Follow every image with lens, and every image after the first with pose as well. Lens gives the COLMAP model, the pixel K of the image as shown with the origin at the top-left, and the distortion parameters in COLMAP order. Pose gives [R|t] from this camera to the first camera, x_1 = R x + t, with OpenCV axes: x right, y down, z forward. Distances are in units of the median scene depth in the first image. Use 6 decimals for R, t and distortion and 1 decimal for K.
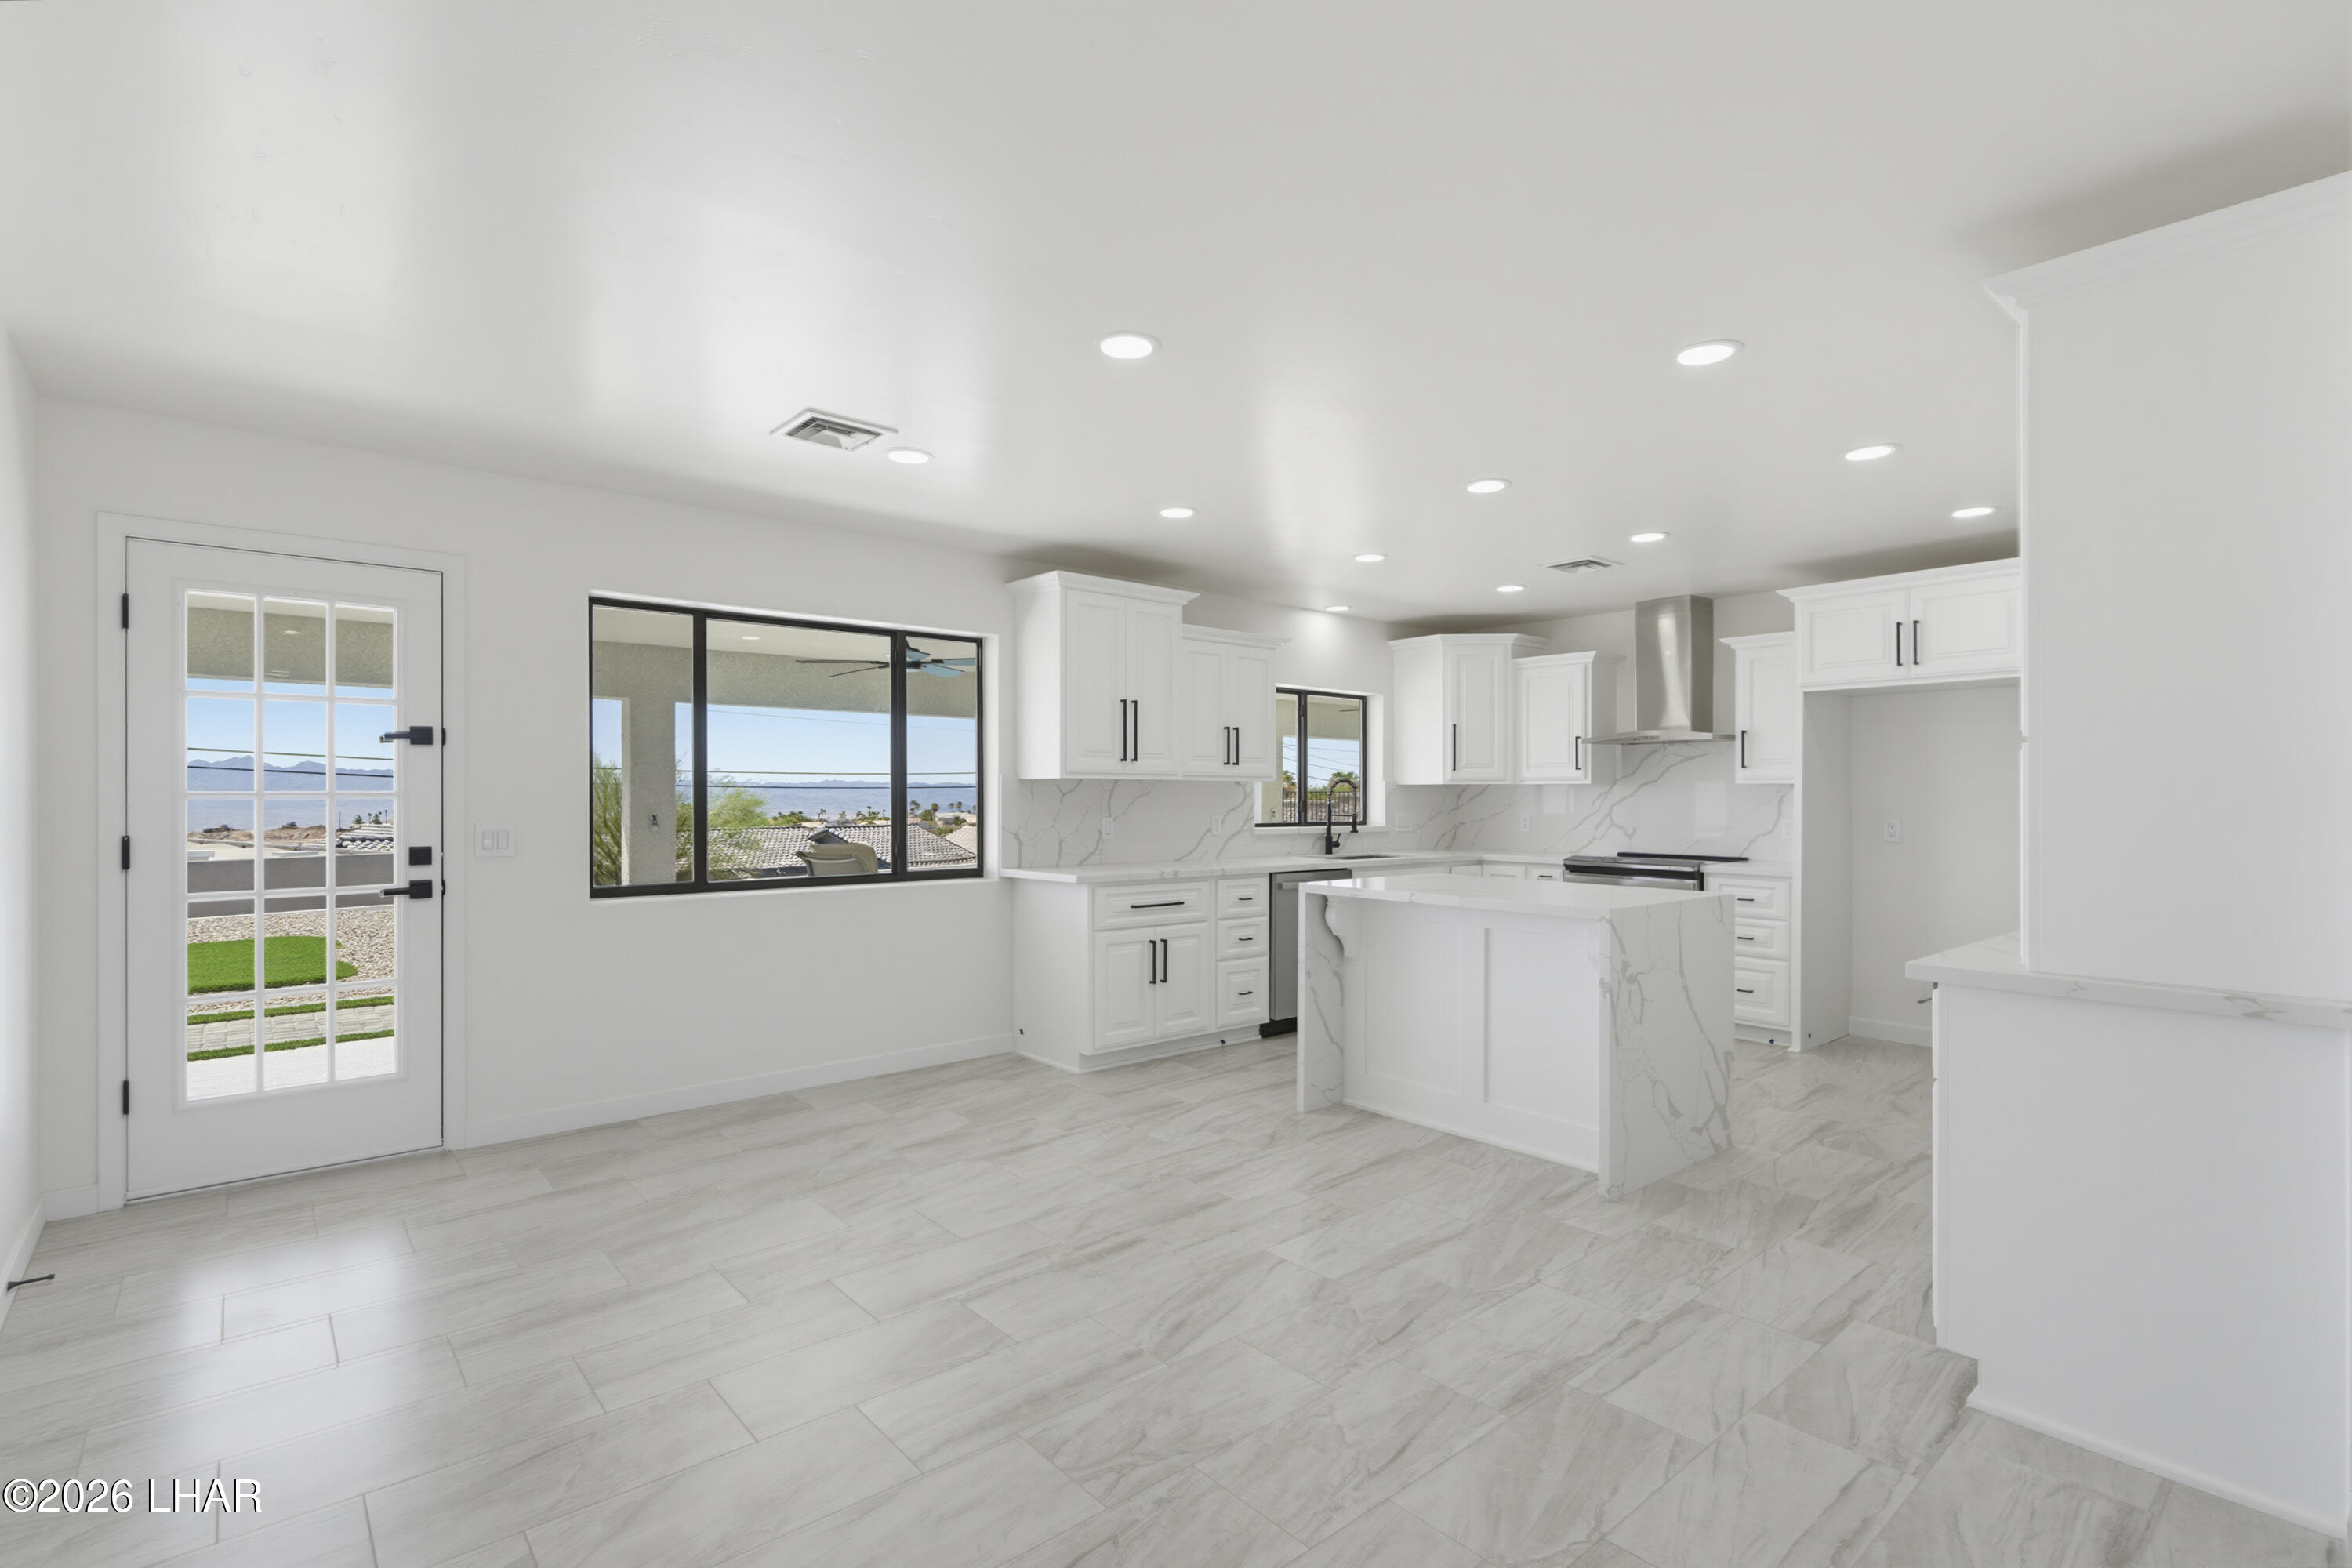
lens RADIAL K [[1094.1, 0, 1172.2], [0, 1094.1, 793.6], [0, 0, 1]] dist [-0.002050, 0.000107]
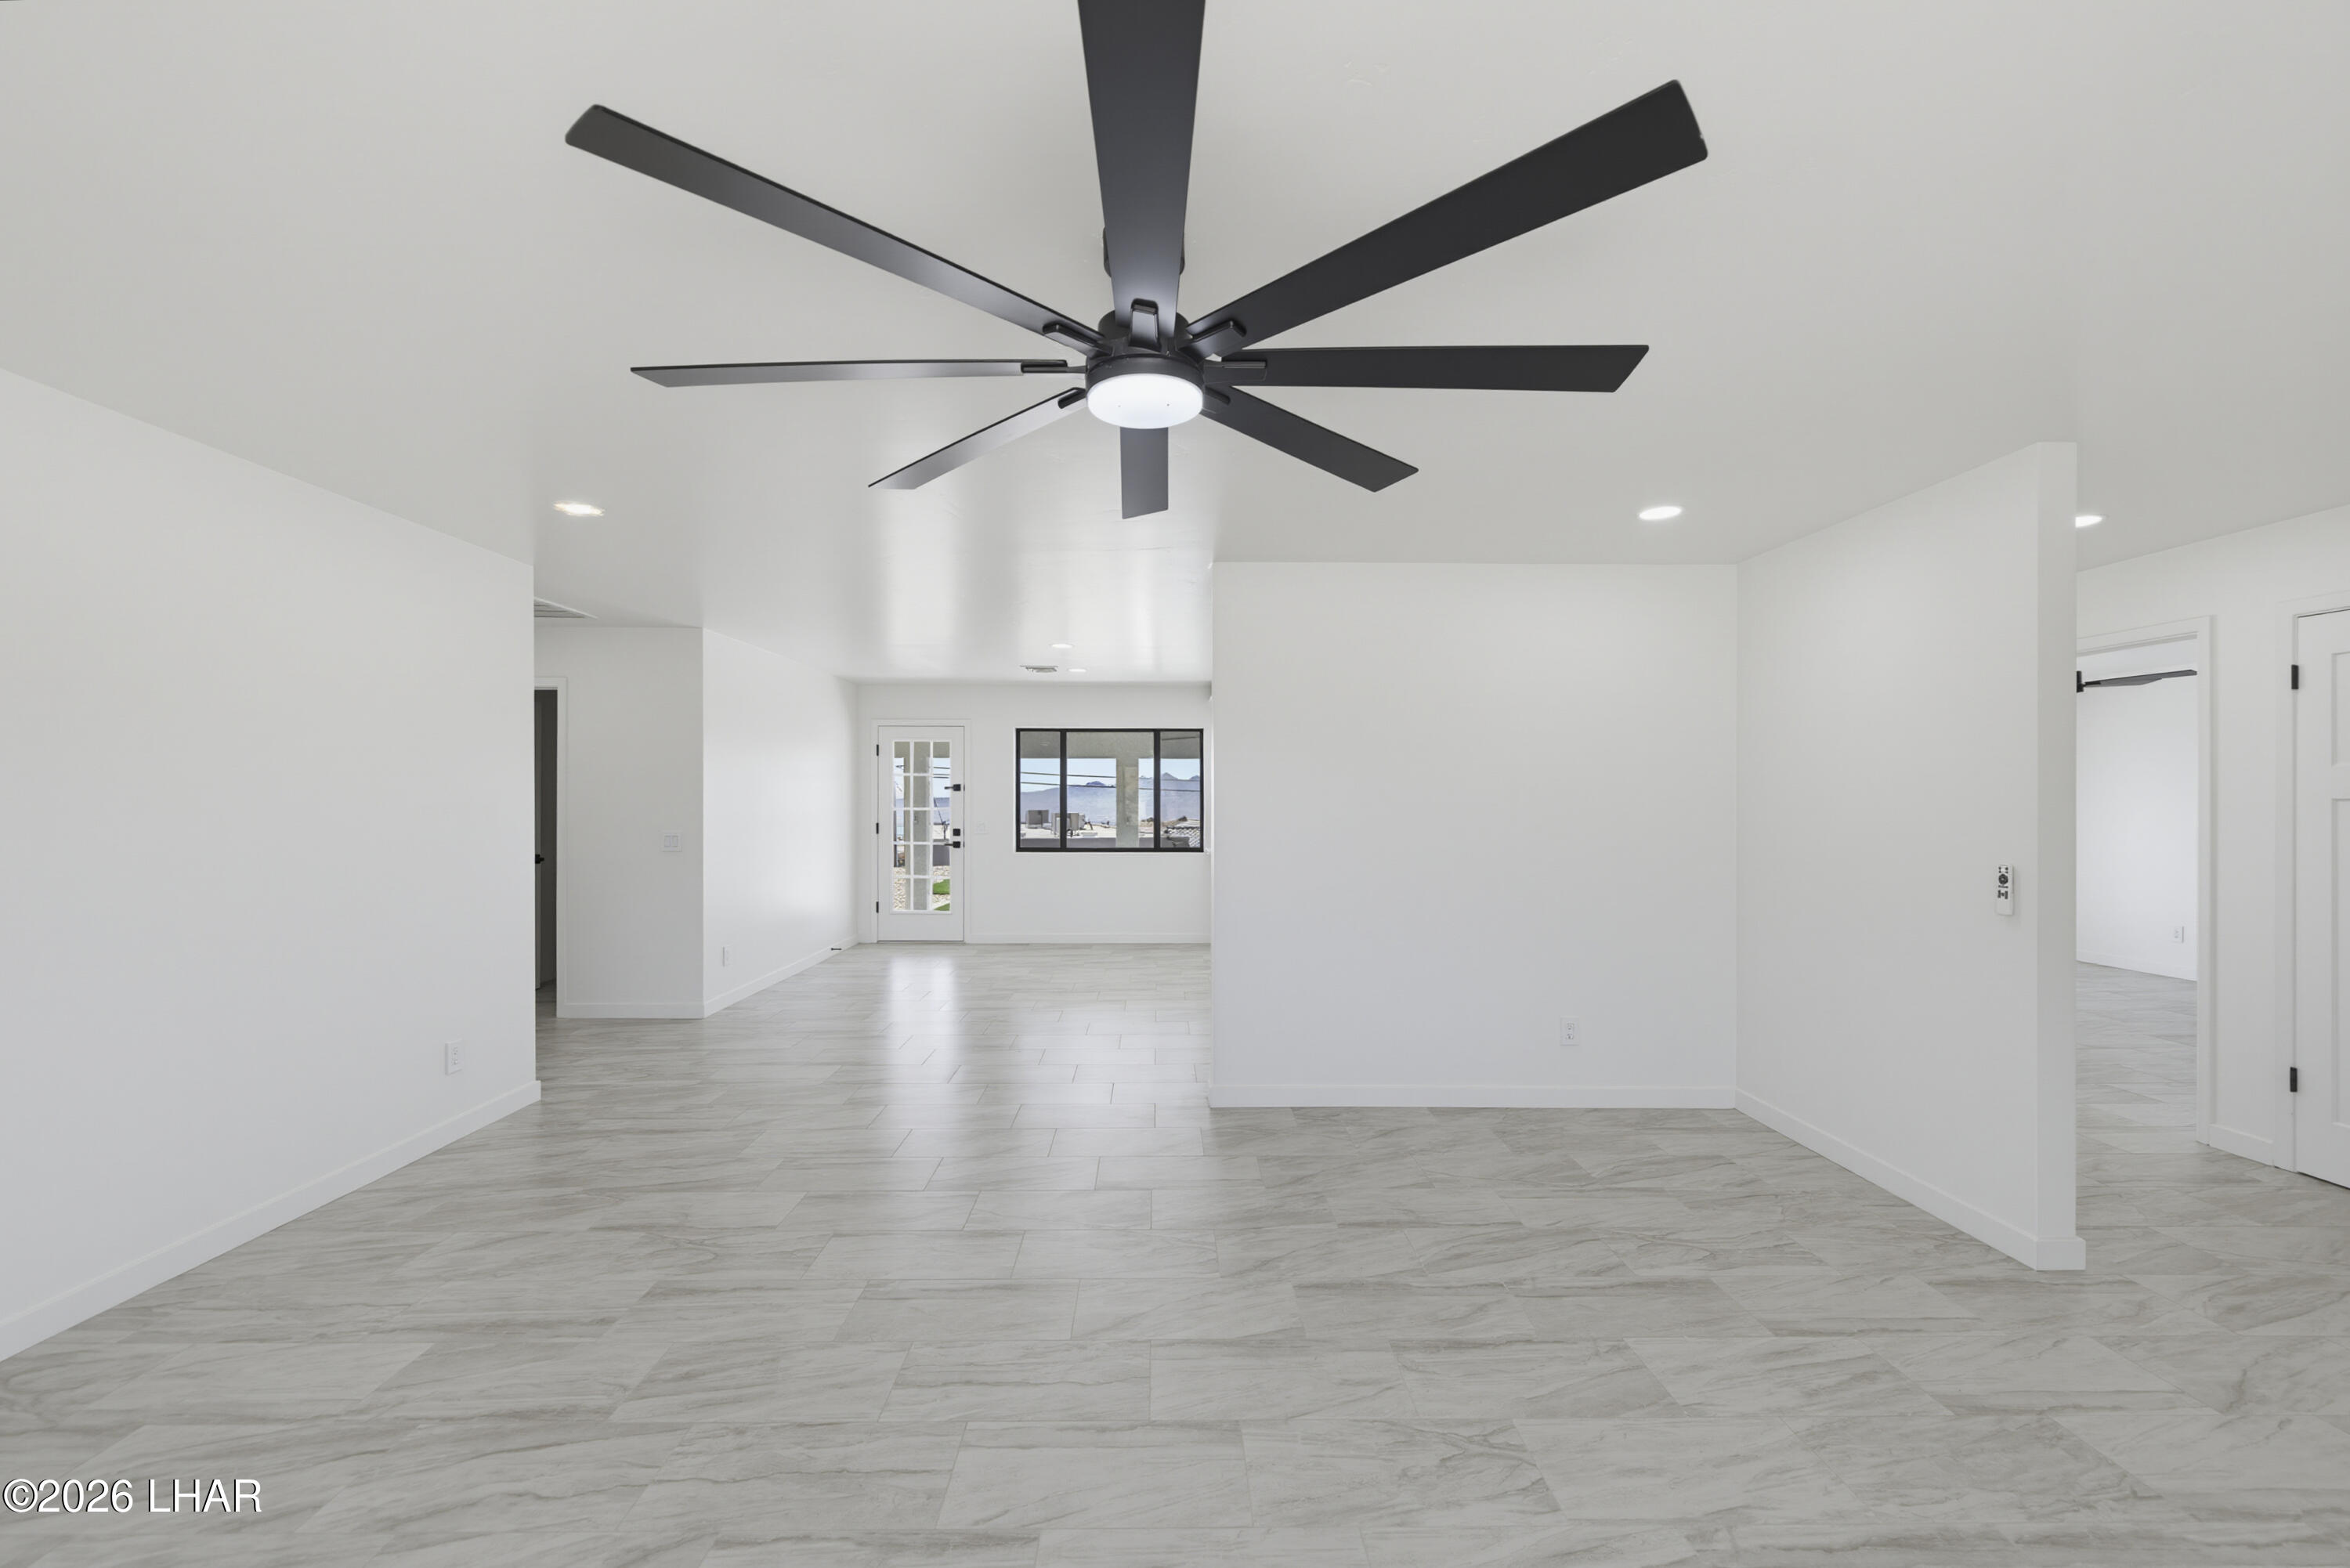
lens RADIAL K [[925.9, 0, 1166.1], [0, 925.9, 799.4], [0, 0, 1]] dist [-0.002208, 0.000607]
pose [[0.764742, 0.001369, -0.644335, 0.915131], [-0.000084, 0.999998, 0.002025, -0.022296], [0.644337, -0.001495, 0.764740, -0.324606]]
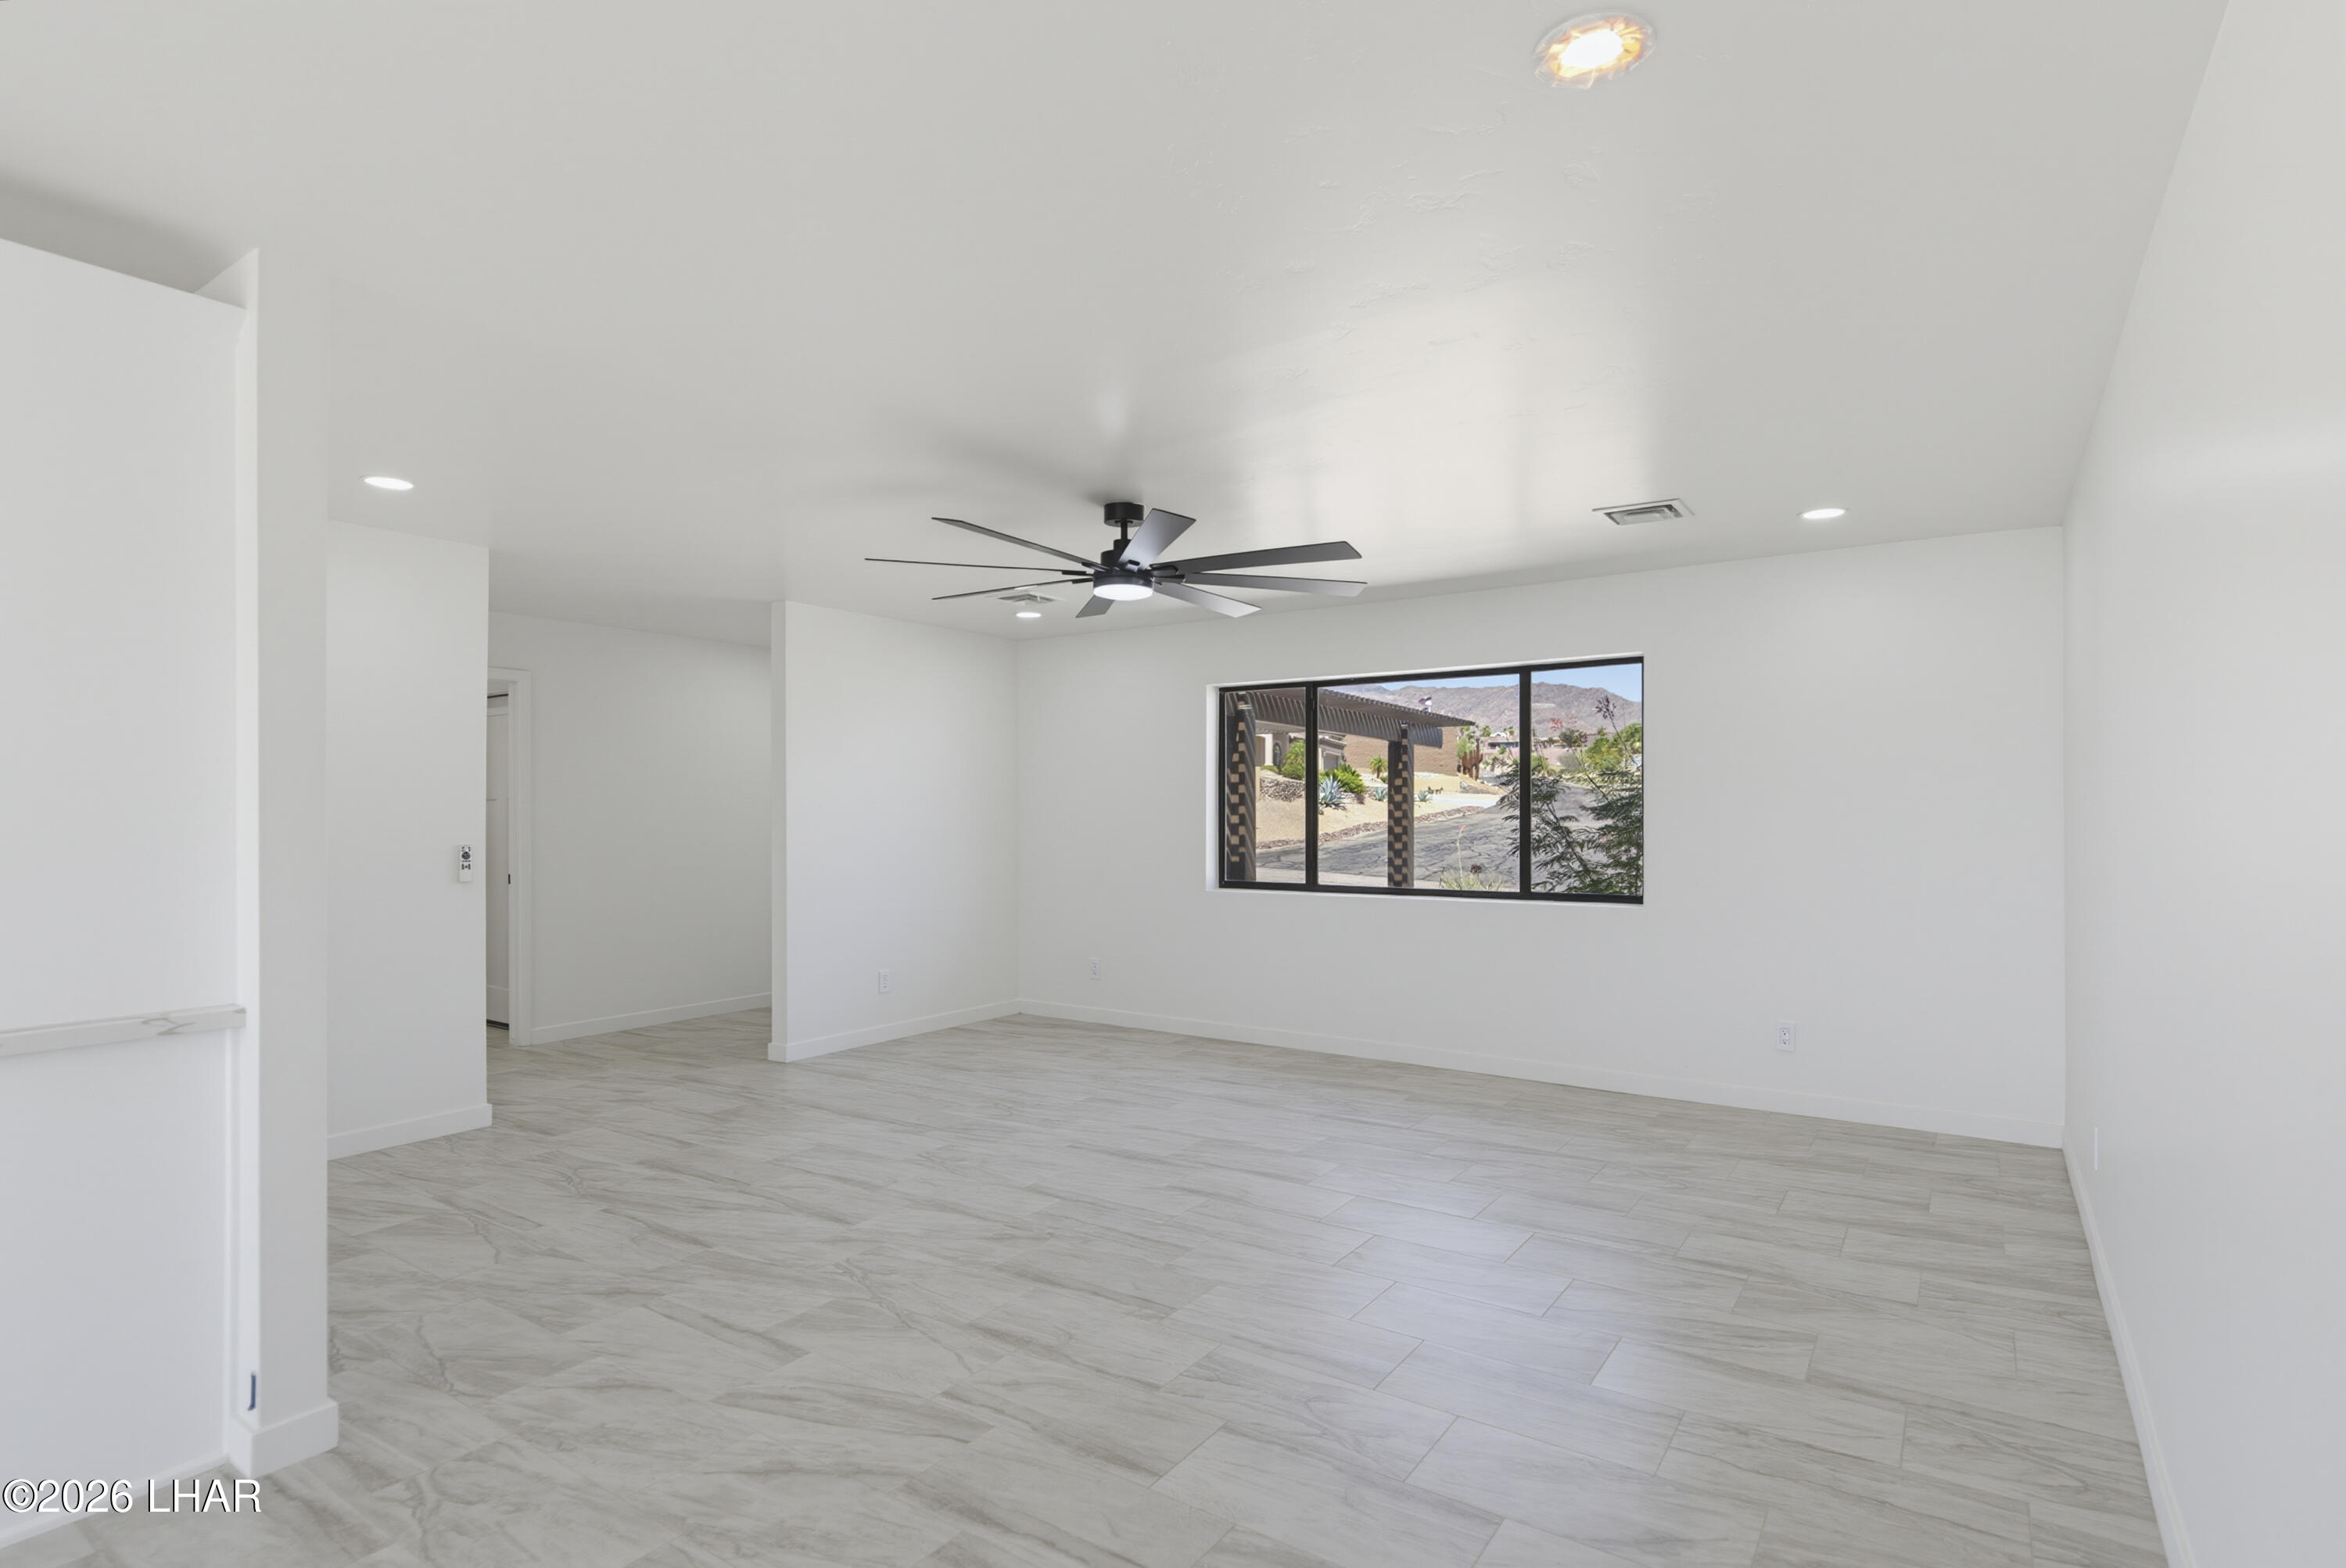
lens RADIAL K [[1168.8, 0, 1164.5], [0, 1168.8, 807.7], [0, 0, 1]] dist [0.002041, 0.000134]
pose [[-0.259176, 0.003976, 0.965822, -0.158634], [0.000298, 0.999992, -0.004037, -0.008192], [-0.965830, -0.000759, -0.259175, 0.132520]]
